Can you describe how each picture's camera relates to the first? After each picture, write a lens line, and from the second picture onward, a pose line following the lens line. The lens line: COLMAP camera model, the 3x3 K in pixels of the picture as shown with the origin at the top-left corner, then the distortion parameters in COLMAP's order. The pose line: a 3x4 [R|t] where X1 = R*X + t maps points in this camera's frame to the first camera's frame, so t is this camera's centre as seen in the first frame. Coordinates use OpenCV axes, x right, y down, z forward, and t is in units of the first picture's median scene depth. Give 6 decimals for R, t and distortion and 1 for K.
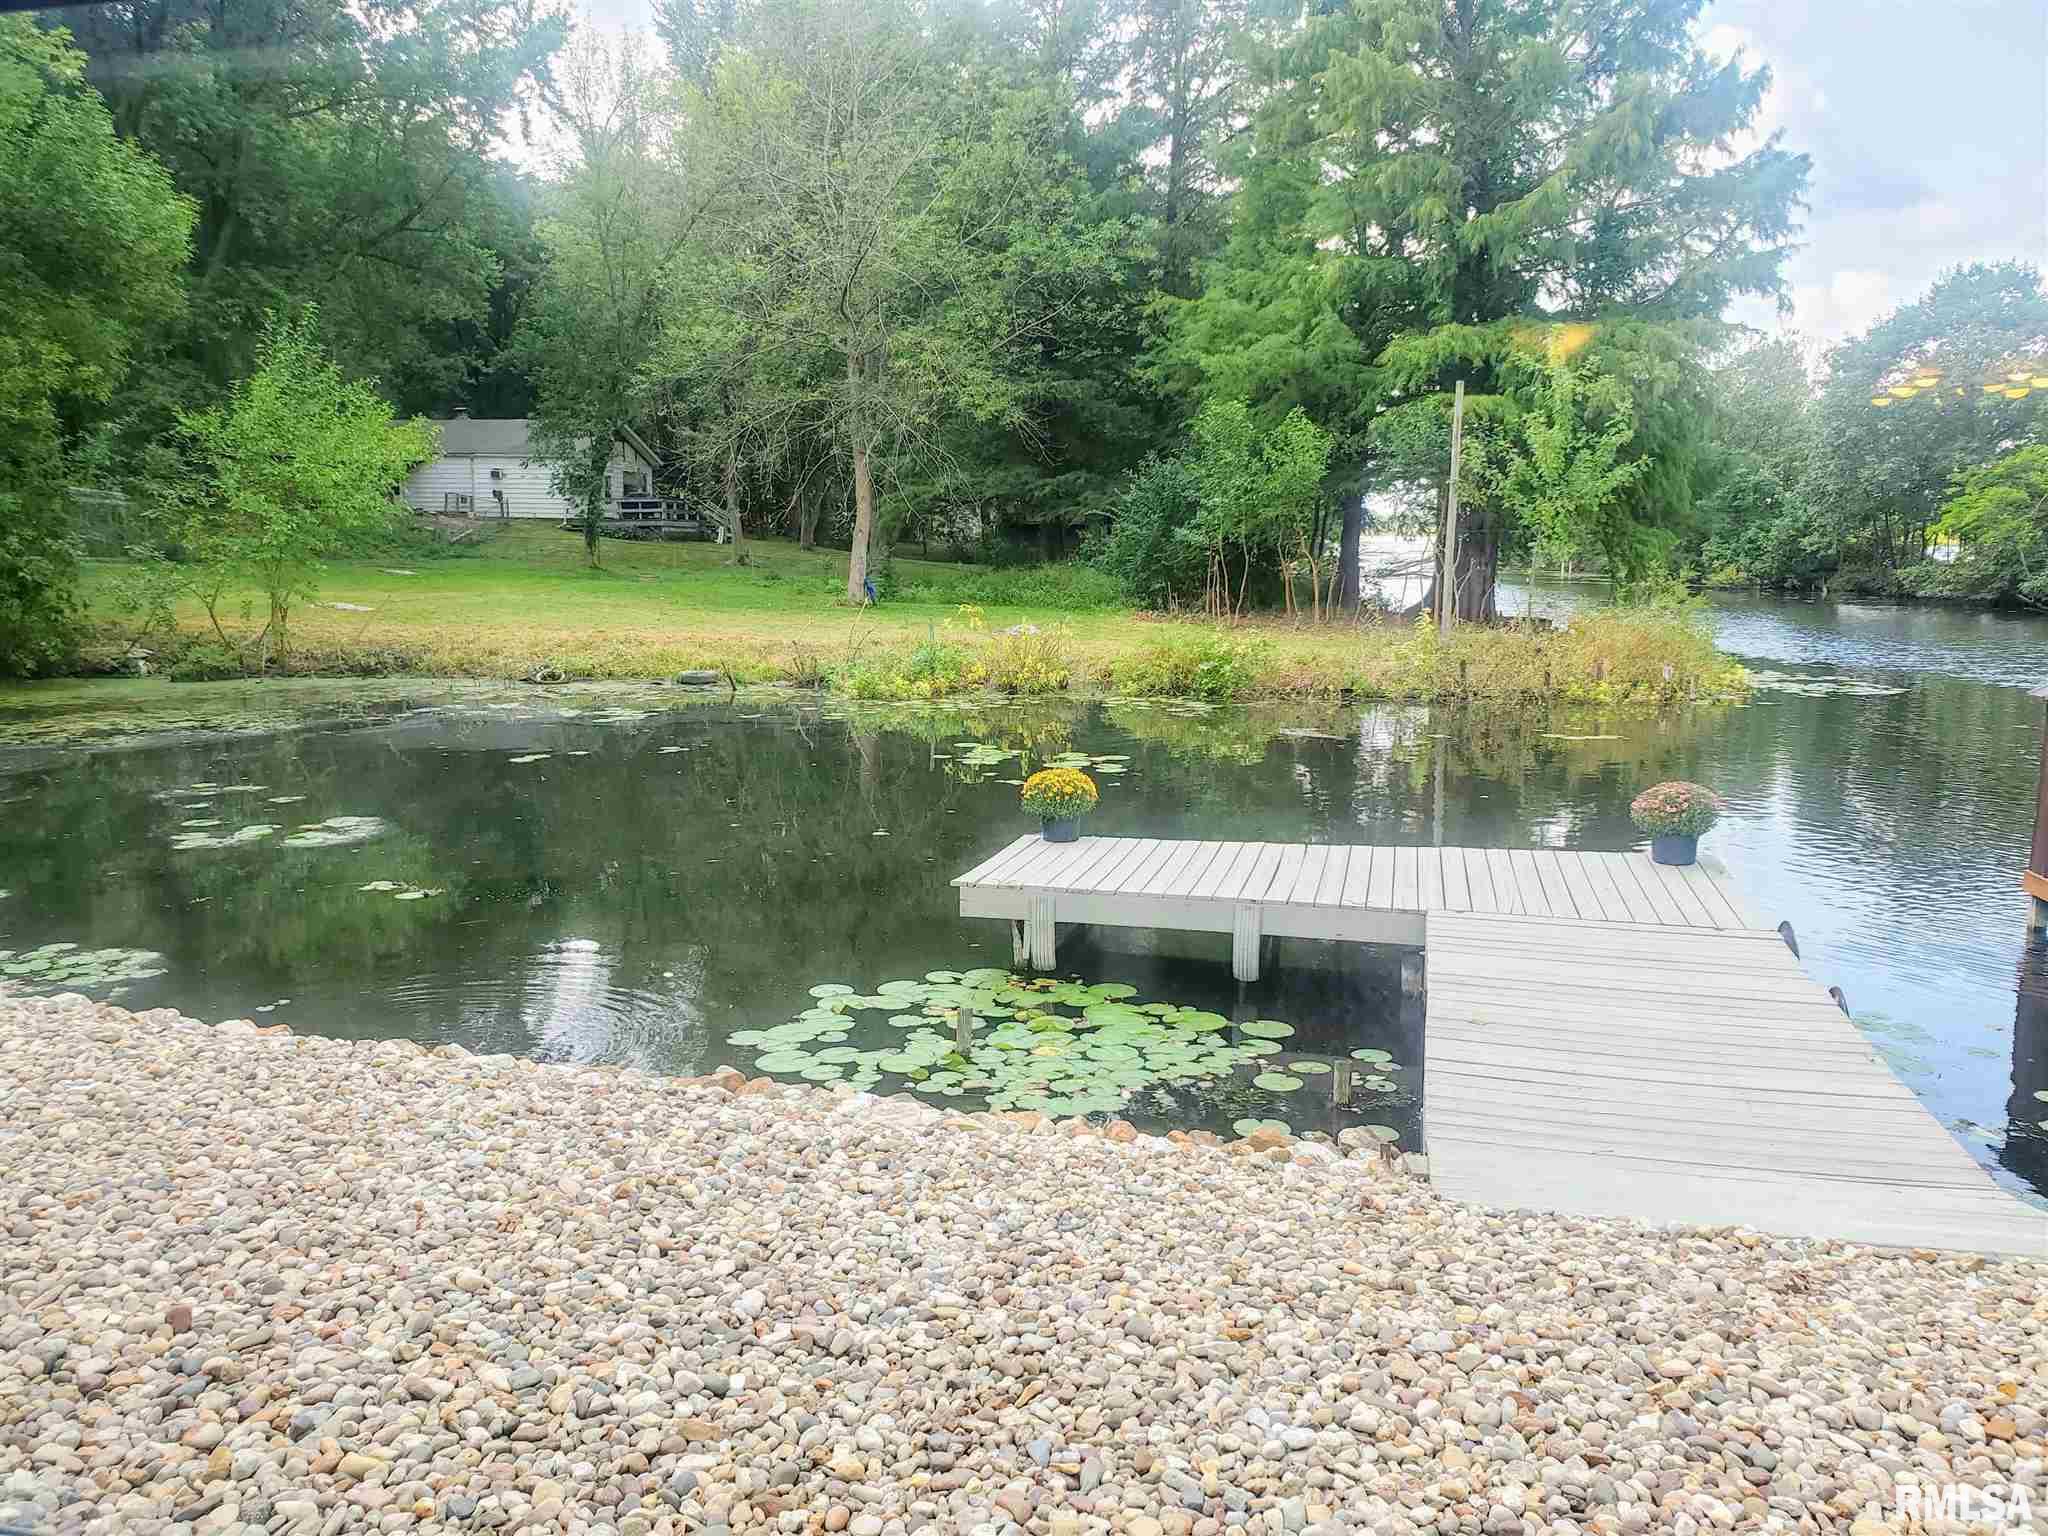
lens RADIAL K [[1634.0, 0, 1019.0], [0, 1634.0, 775.5], [0, 0, 1]] dist [0.049488, -0.011415]
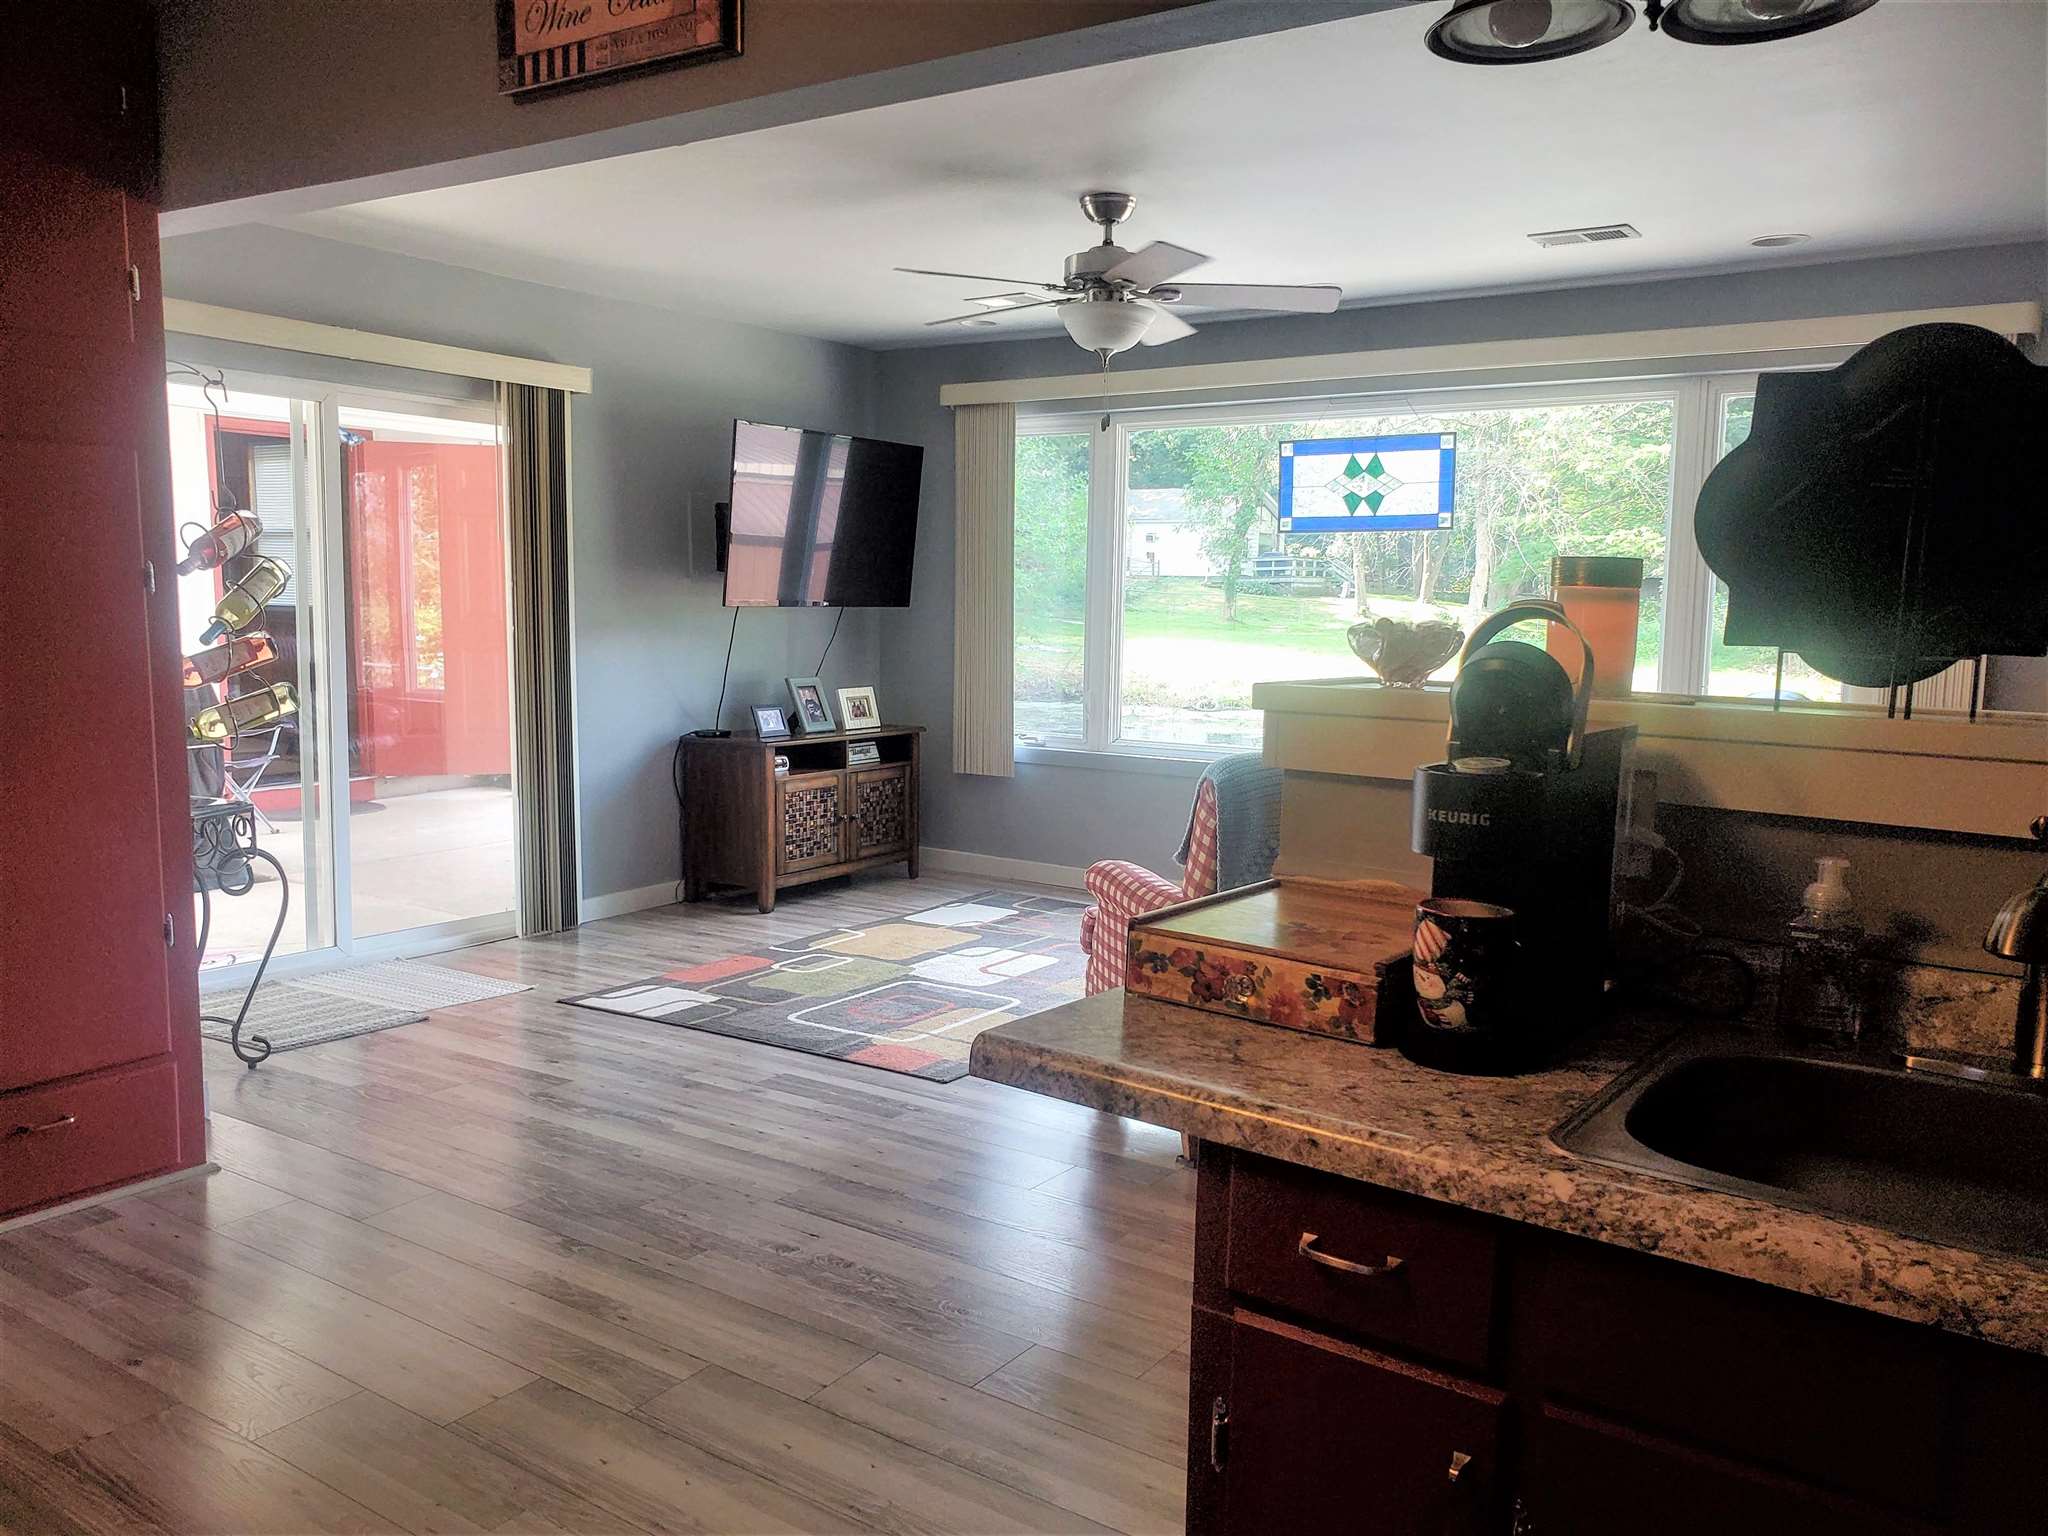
lens RADIAL K [[1634.0, 0, 1010.4], [0, 1634.0, 776.1], [0, 0, 1]] dist [0.049488, -0.011415]
pose [[0.930218, 0.041748, -0.364624, 0.025032], [-0.053799, 0.998288, -0.022952, 0.028569], [0.363042, 0.040967, 0.930872, -0.188957]]
